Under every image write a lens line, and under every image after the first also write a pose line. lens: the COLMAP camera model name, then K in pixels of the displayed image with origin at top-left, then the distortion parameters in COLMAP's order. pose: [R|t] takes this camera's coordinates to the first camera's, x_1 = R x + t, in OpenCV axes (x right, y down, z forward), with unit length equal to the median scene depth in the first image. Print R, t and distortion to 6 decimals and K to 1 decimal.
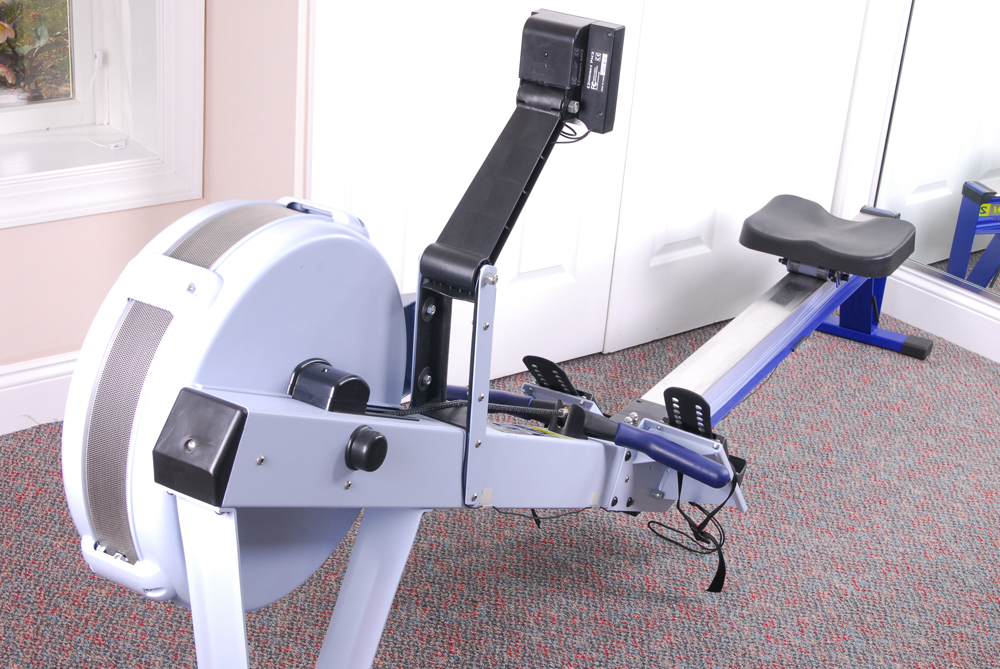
lens RADIAL K [[1527.9, 0, 494.5], [0, 1527.9, 332.9], [0, 0, 1]] dist [-0.028160, 0.000000]
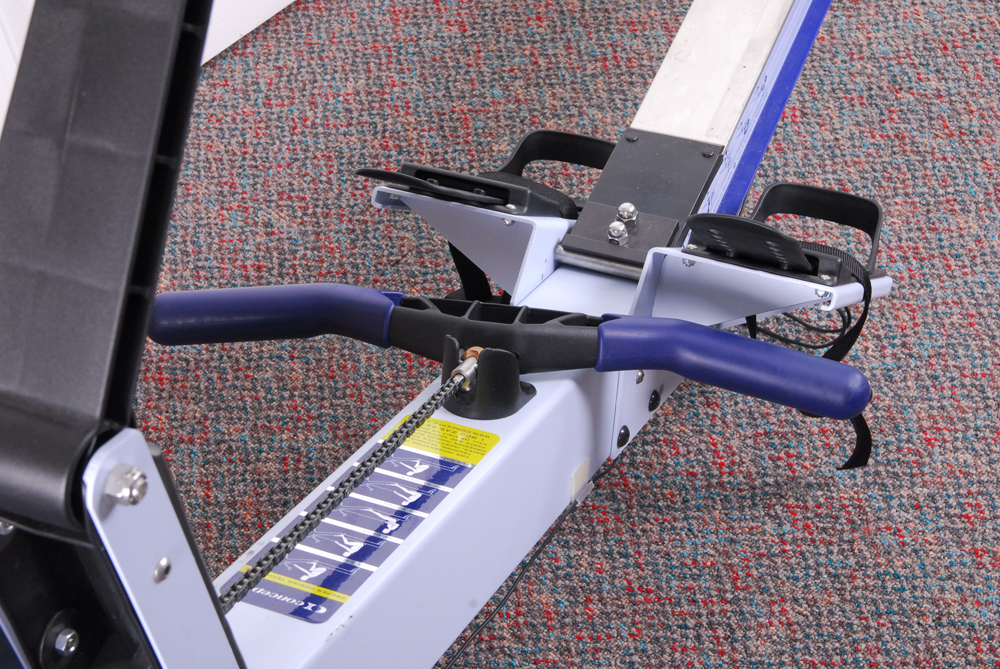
lens RADIAL K [[1905.9, 0, 495.6], [0, 1905.9, 335.5], [0, 0, 1]] dist [0.005920, 0.000000]
pose [[0.974426, -0.218446, -0.052686, 0.065336], [0.220305, 0.882501, 0.415521, -0.136673], [-0.044274, -0.416501, 0.908056, 0.412735]]
